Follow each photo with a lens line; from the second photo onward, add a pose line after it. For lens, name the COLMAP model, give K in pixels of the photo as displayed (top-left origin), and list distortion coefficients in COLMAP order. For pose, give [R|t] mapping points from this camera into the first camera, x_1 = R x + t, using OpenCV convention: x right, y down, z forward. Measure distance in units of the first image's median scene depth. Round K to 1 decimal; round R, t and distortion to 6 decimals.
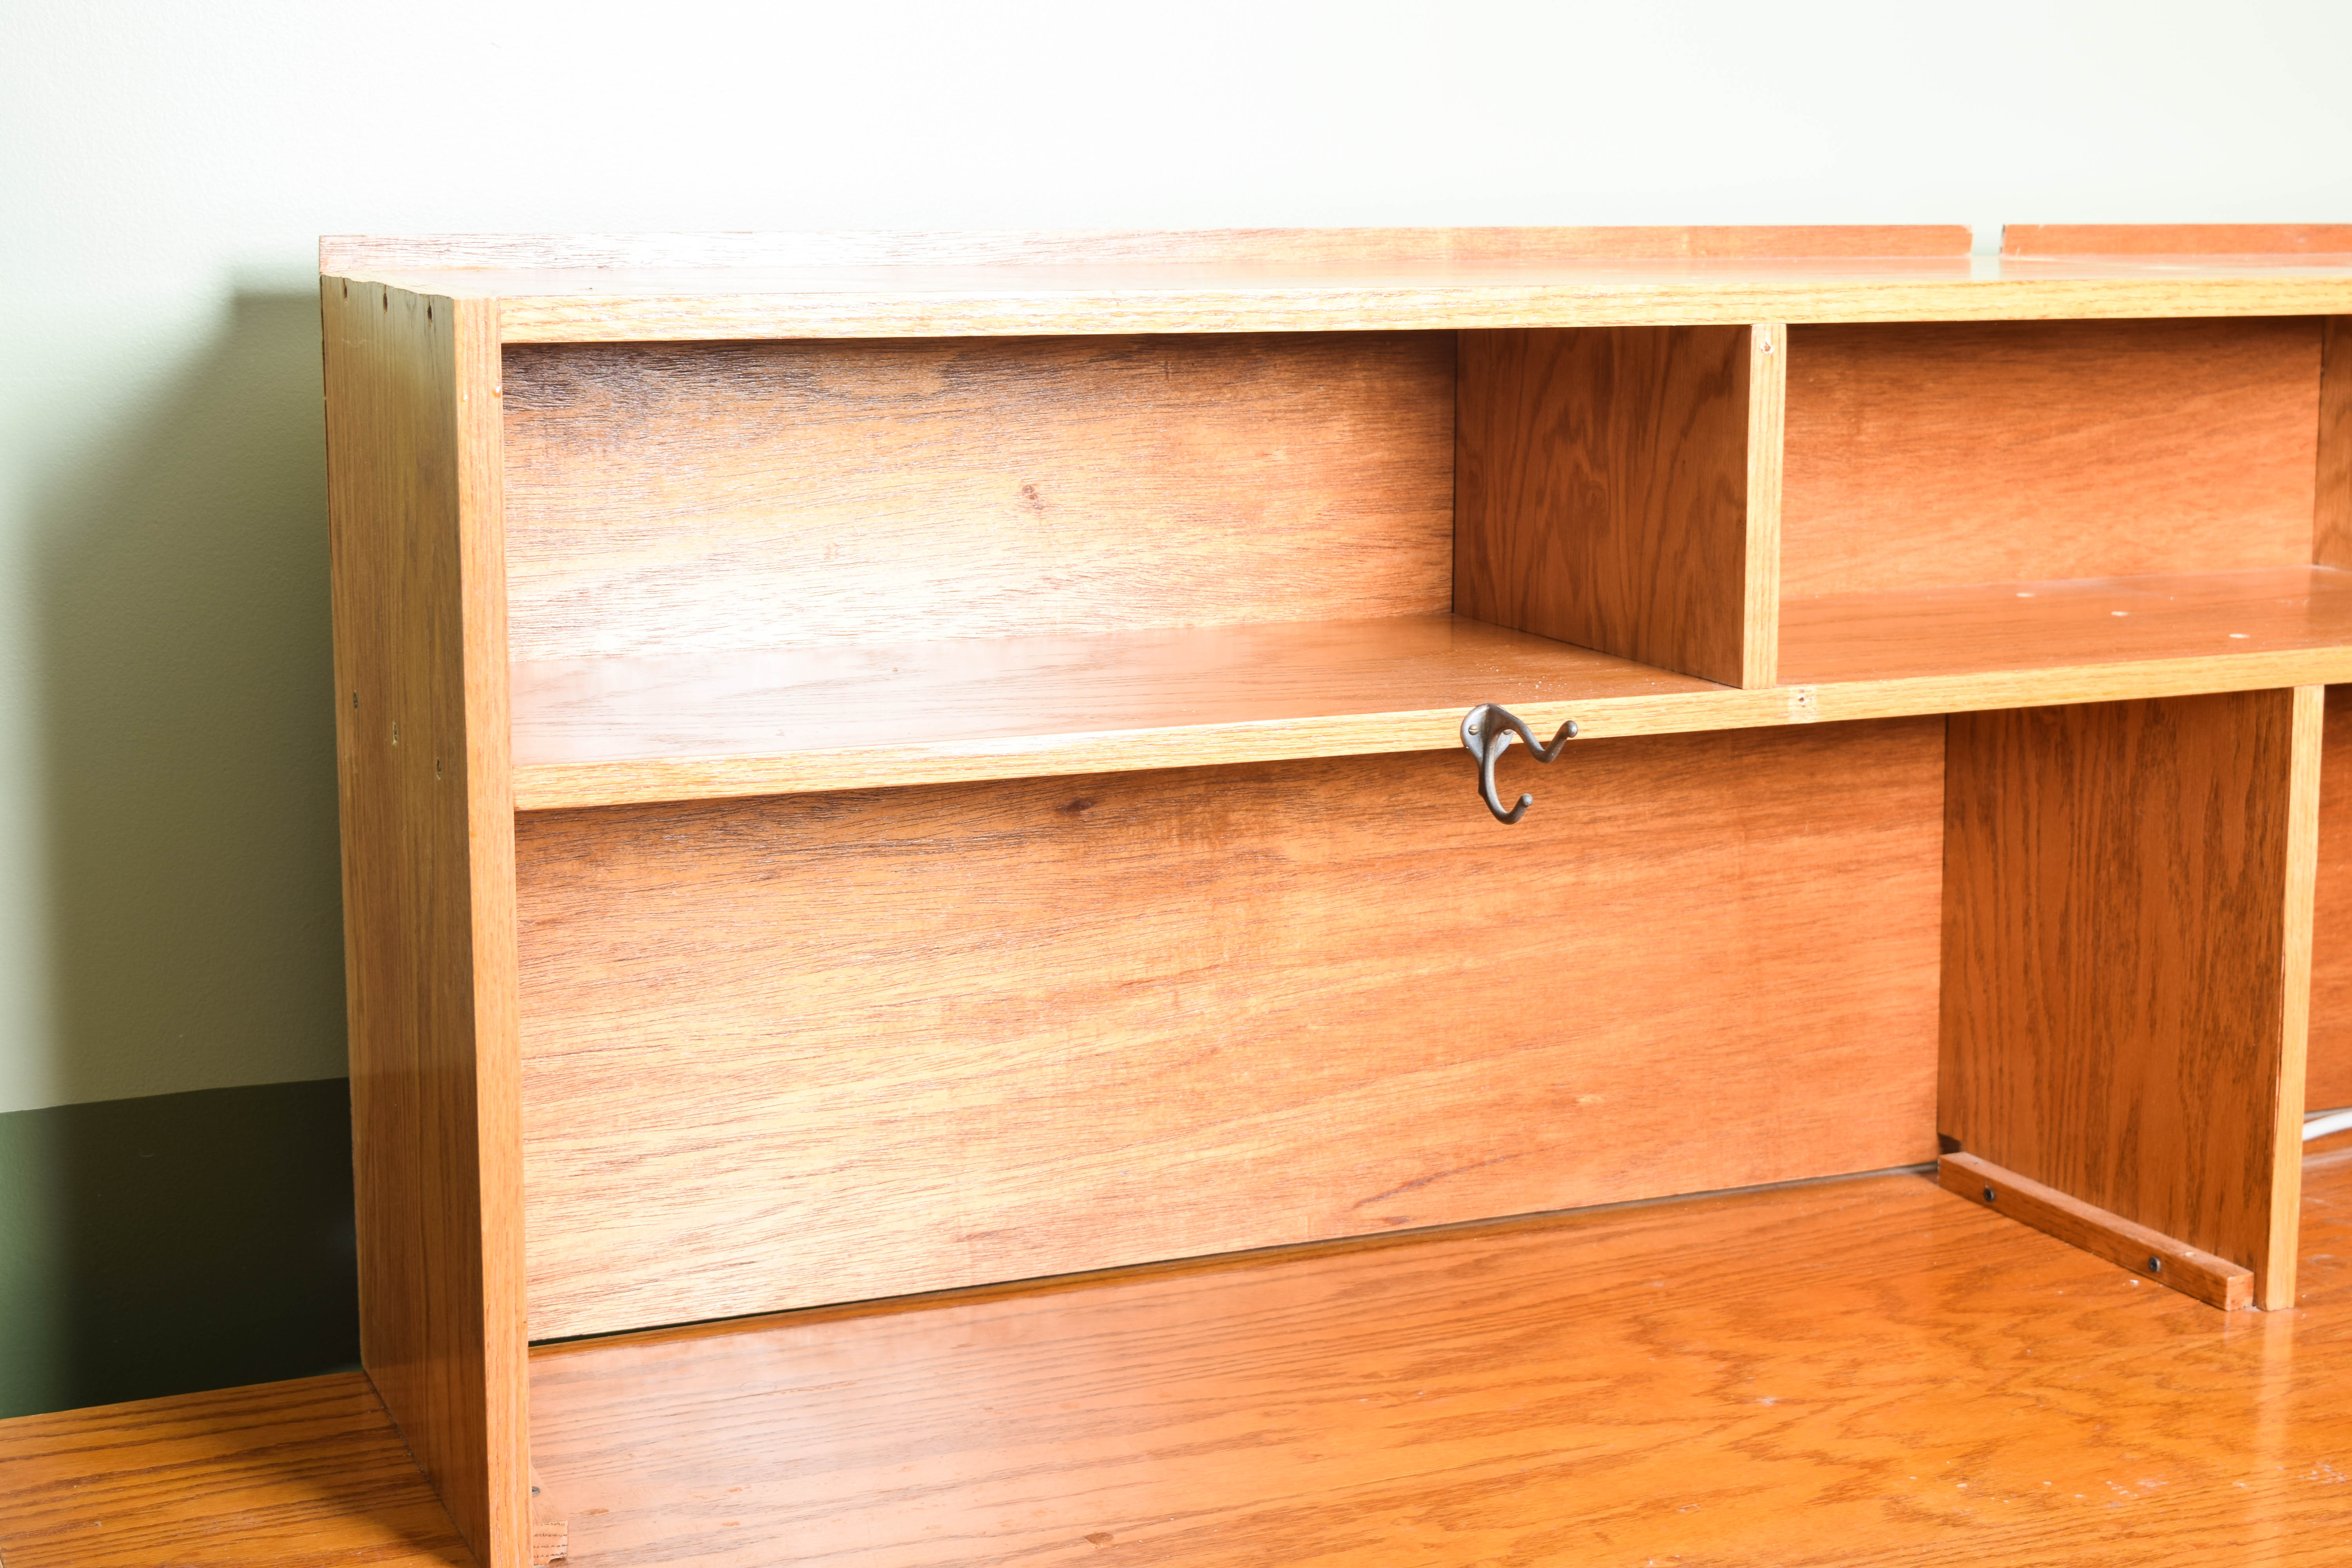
lens RADIAL K [[3568.7, 0, 1186.0], [0, 3568.7, 779.4], [0, 0, 1]] dist [-0.029611, 0.000000]
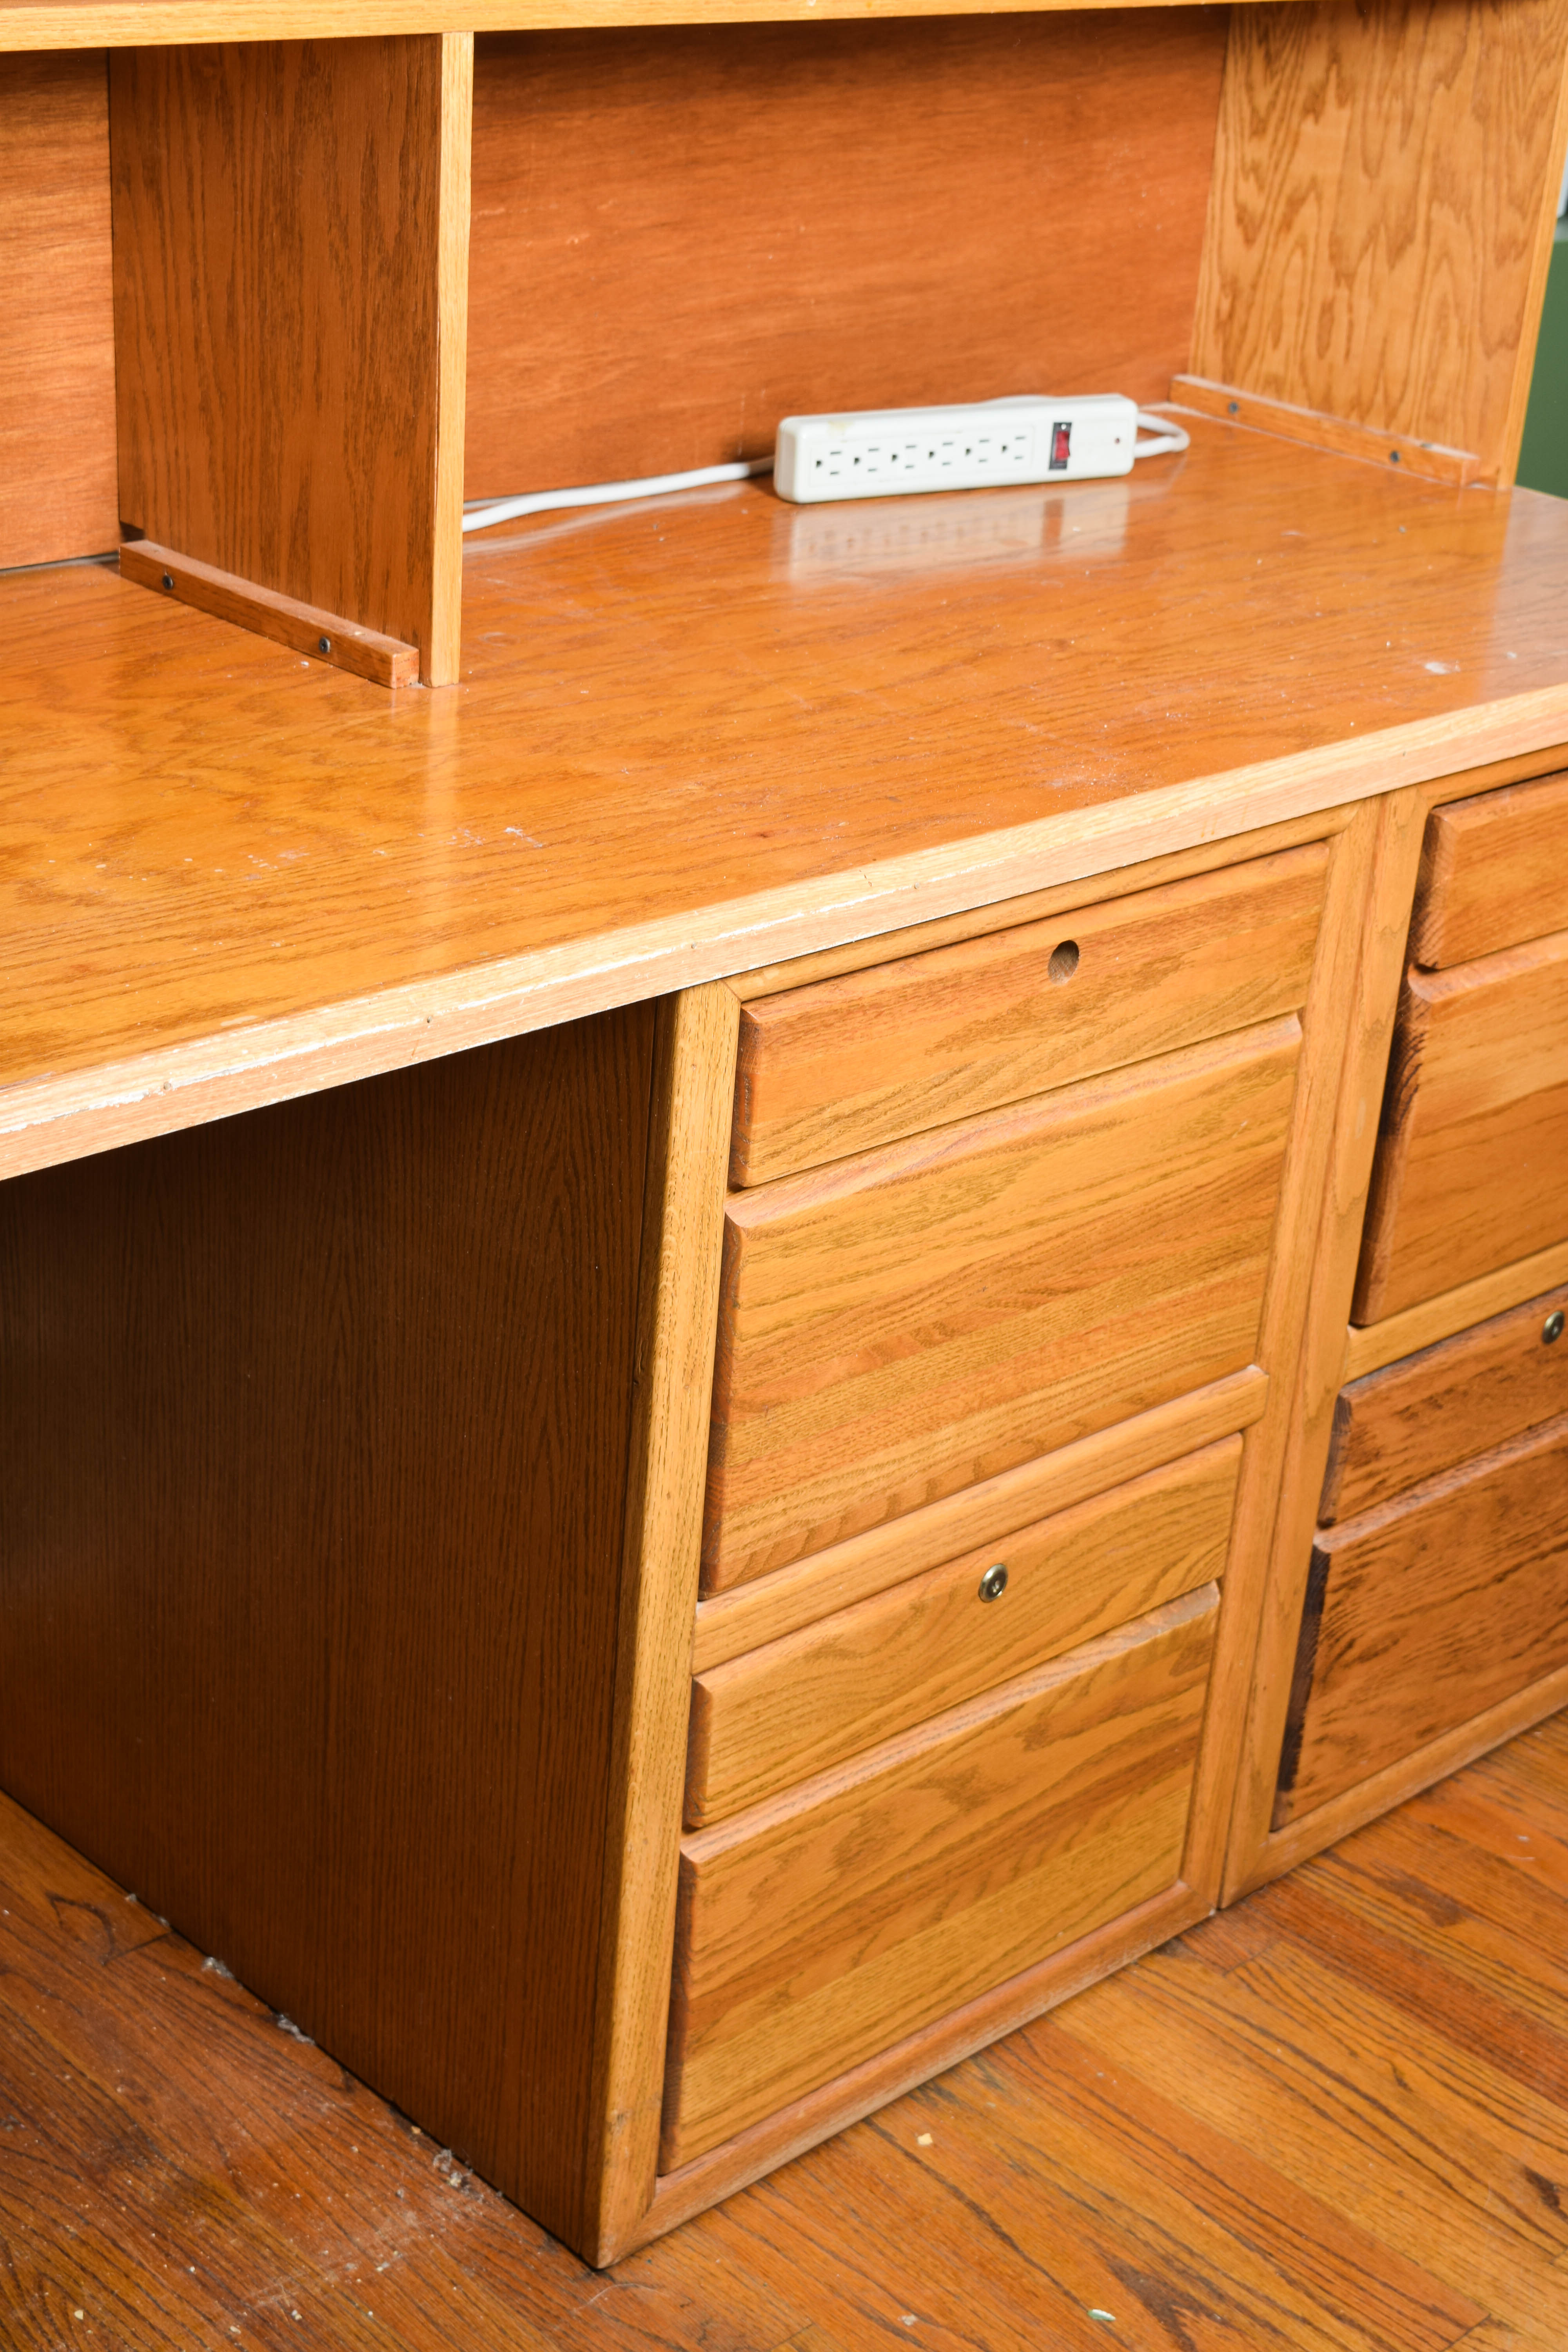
lens RADIAL K [[3568.7, 0, 783.2], [0, 3568.7, 1186.0], [0, 0, 1]] dist [-0.029611, 0.000000]
pose [[0.942825, -0.078524, 0.323906, 0.062831], [-0.009390, 0.965205, 0.261327, 0.022455], [-0.333156, -0.249427, 0.909282, 0.020489]]
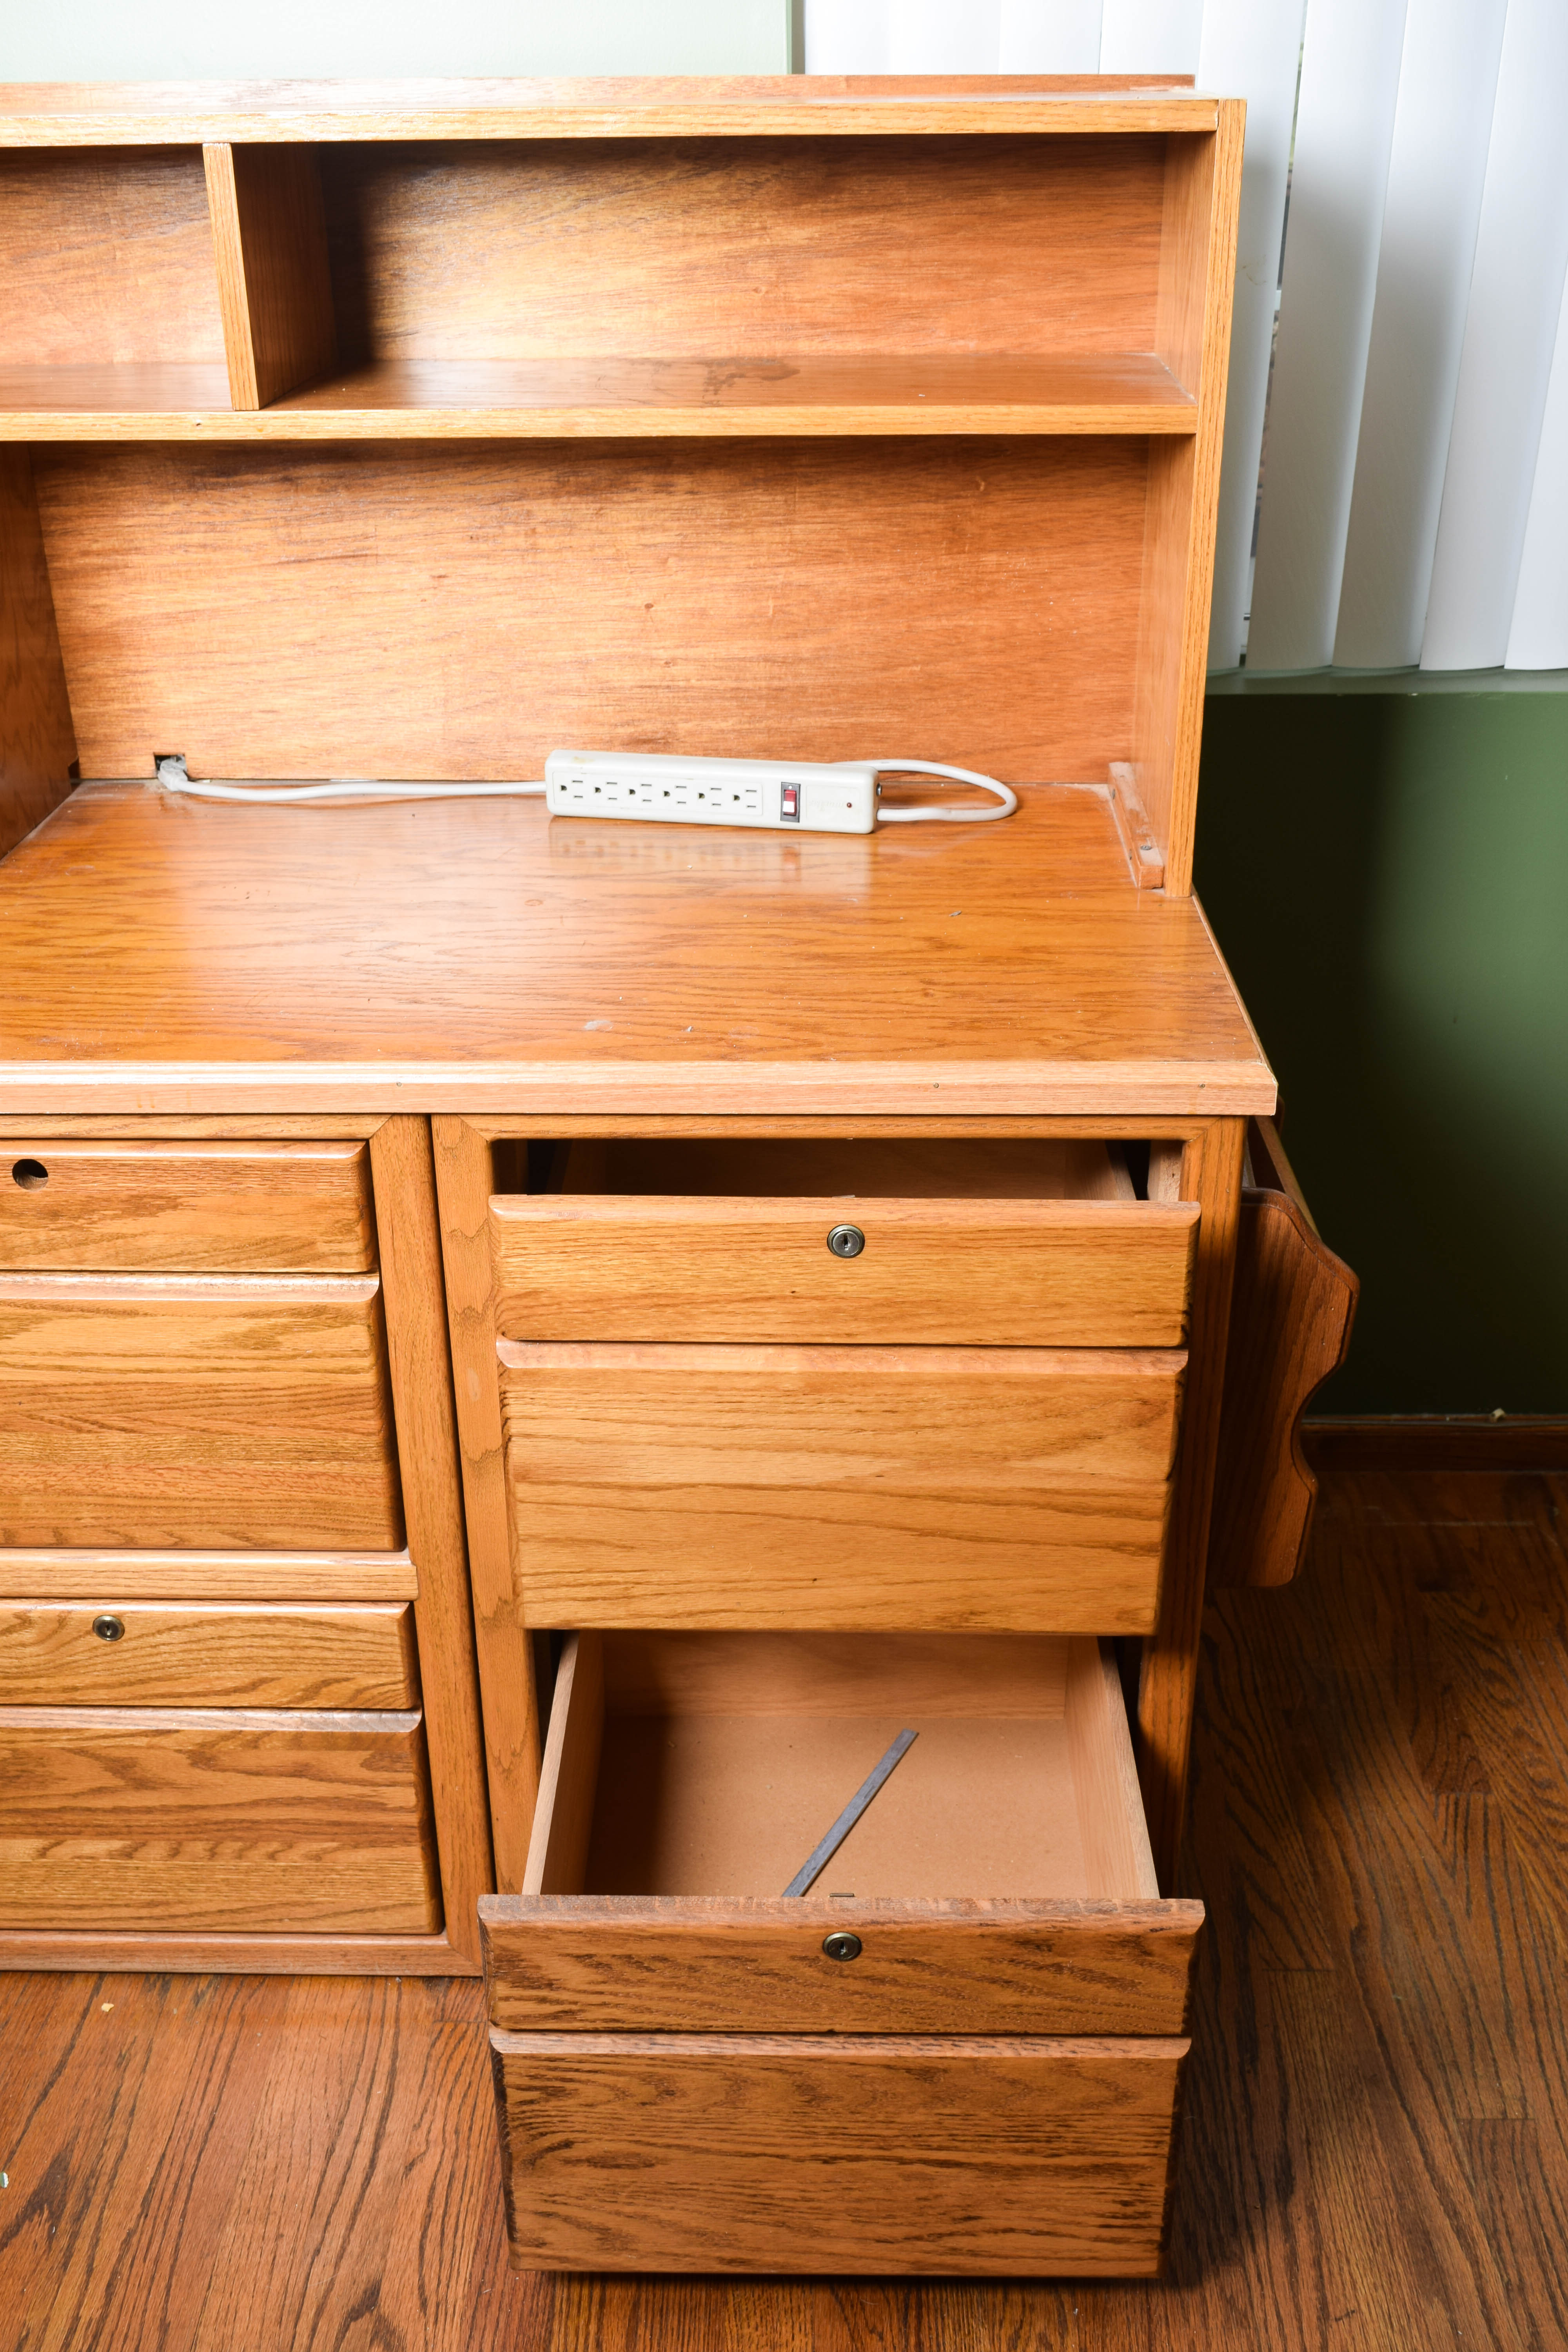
lens RADIAL K [[2278.8, 0, 787.8], [0, 2278.8, 1176.2], [0, 0, 1]] dist [-0.020686, 0.000000]
pose [[0.899094, 0.184375, -0.397033, 1.032346], [-0.066719, 0.954095, 0.291977, -0.035079], [0.432641, -0.236025, 0.870123, 0.320599]]
